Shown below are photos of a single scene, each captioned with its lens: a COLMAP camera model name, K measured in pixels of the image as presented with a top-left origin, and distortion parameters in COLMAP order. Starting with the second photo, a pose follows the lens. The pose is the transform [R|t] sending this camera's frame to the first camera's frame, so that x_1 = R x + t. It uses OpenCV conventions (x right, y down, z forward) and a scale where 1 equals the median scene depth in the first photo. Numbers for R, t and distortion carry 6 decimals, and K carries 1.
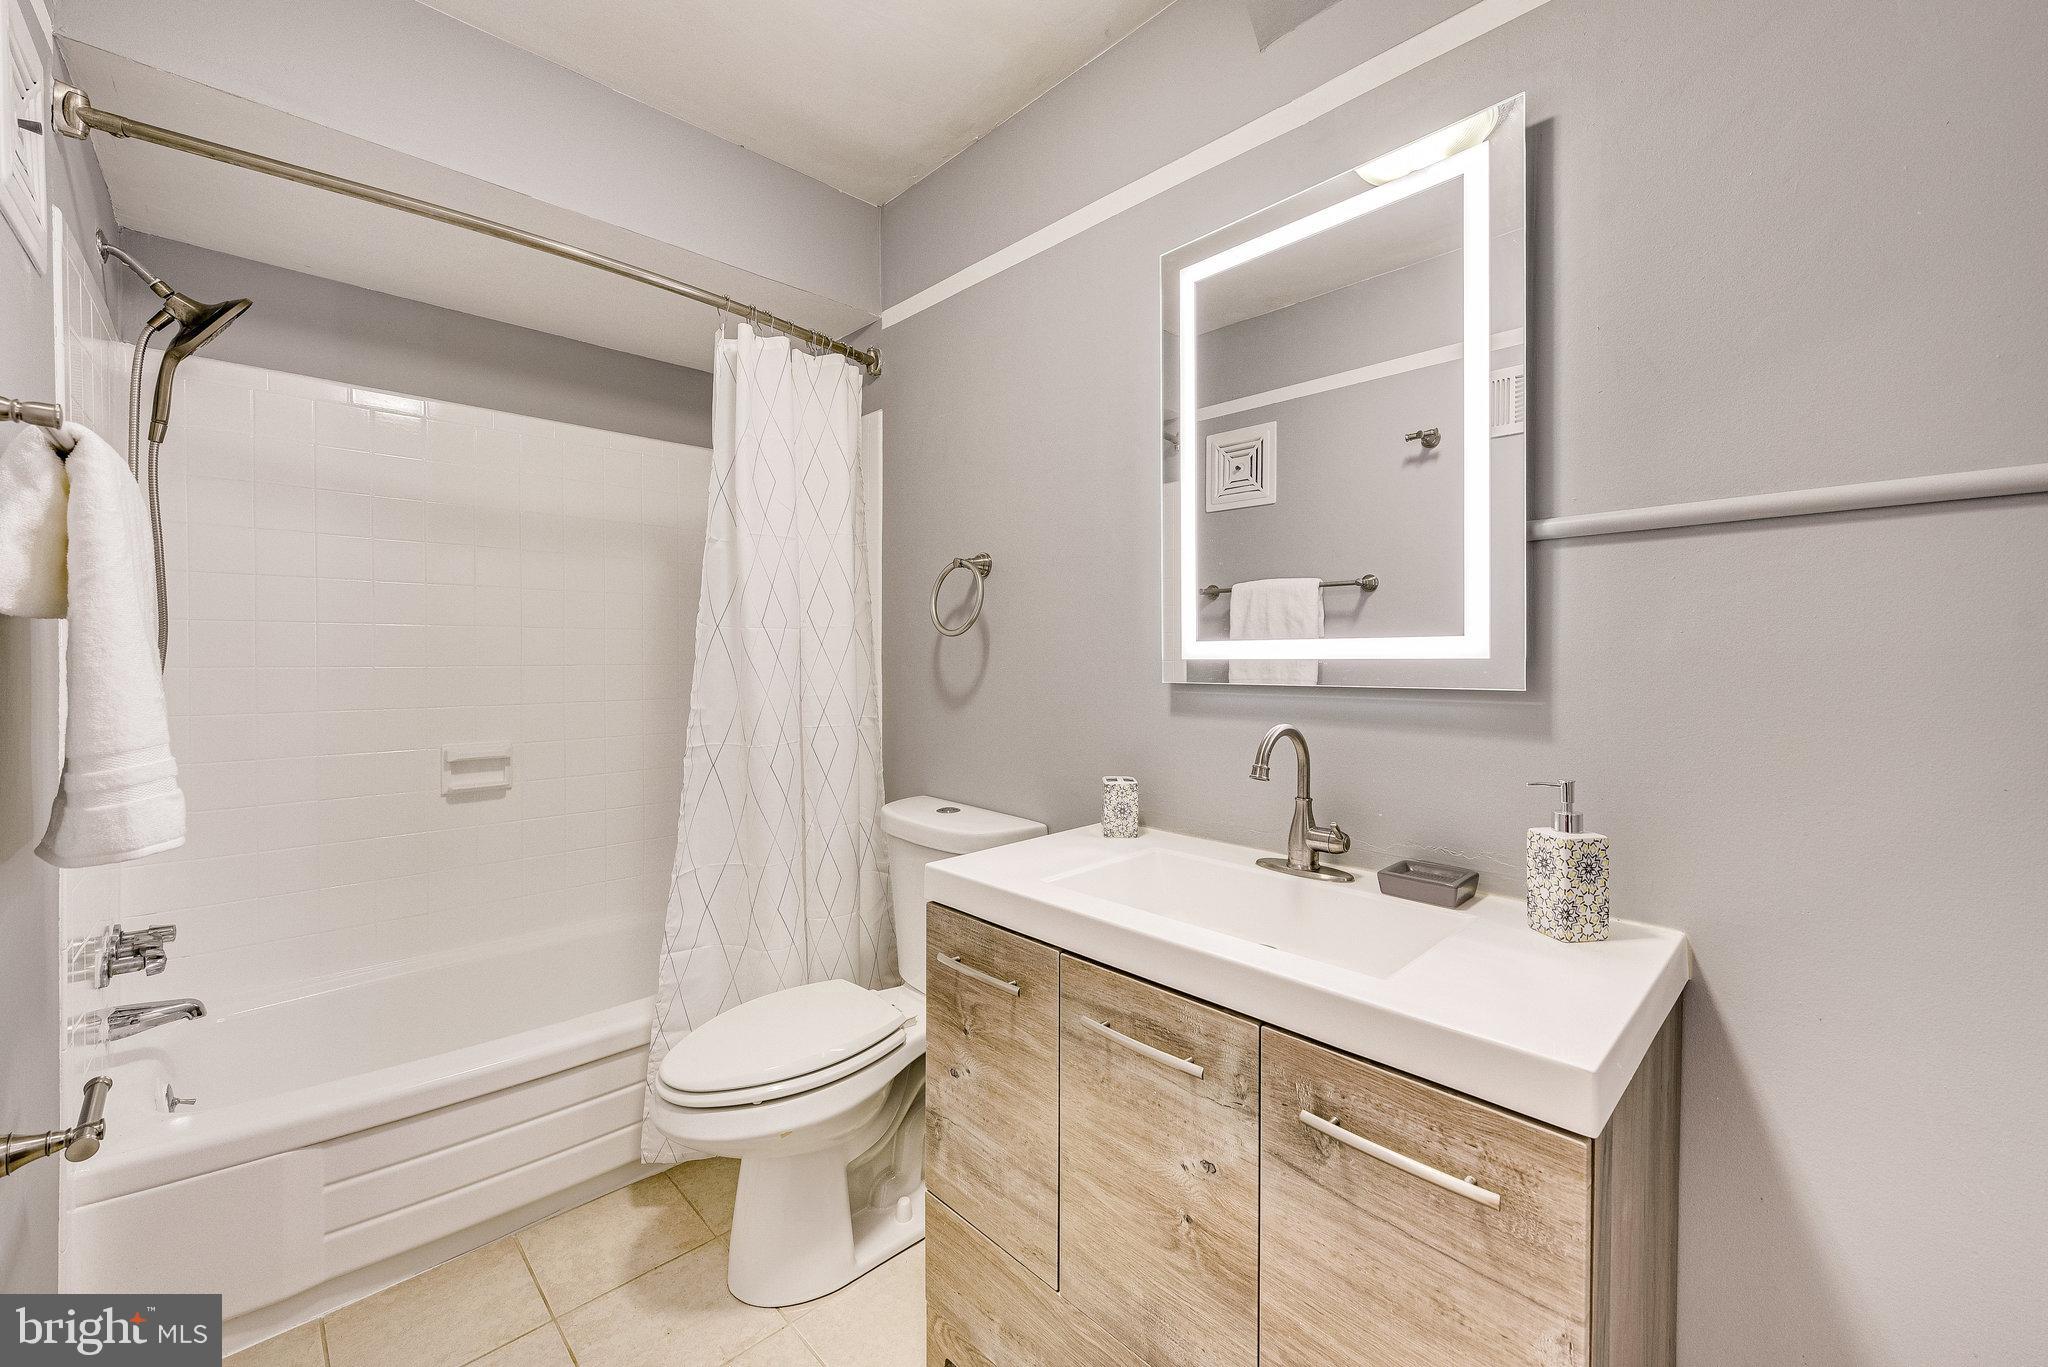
lens RADIAL K [[807.2, 0, 1025.3], [0, 807.2, 672.6], [0, 0, 1]] dist [0.005790, -0.003428]
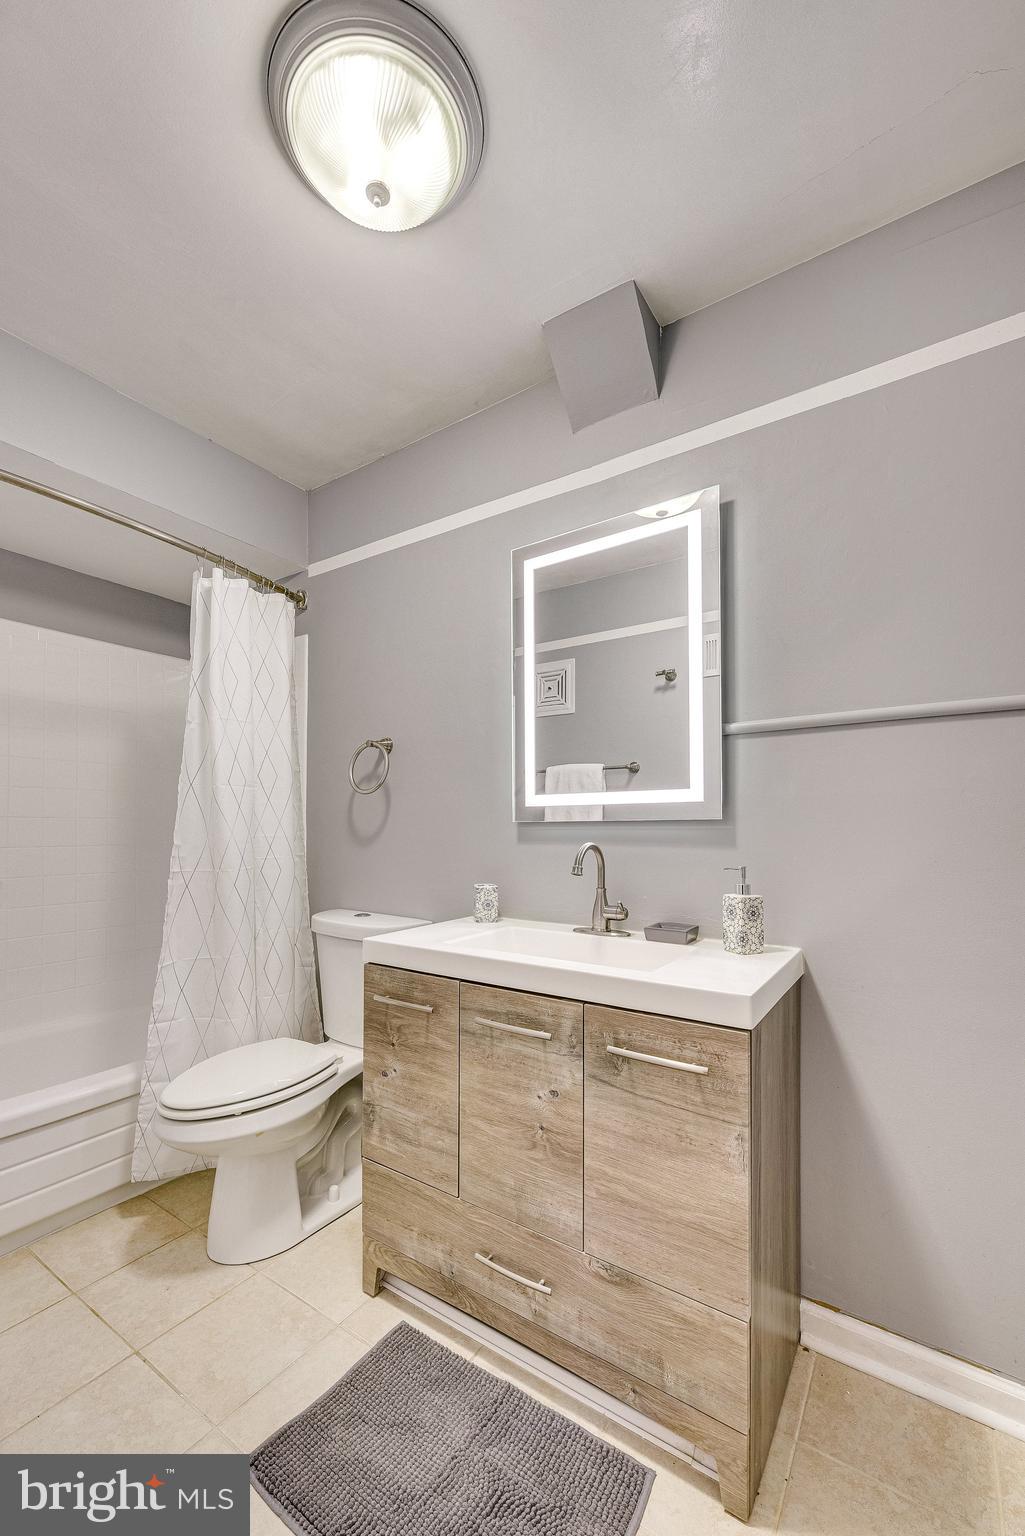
lens RADIAL K [[605.4, 0, 509.9], [0, 605.4, 830.9], [0, 0, 1]] dist [0.005790, -0.003428]
pose [[0.979096, -0.001648, 0.203394, -0.073917], [0.004303, 0.999911, -0.012610, 0.044788], [-0.203355, 0.013222, 0.979016, -0.142746]]
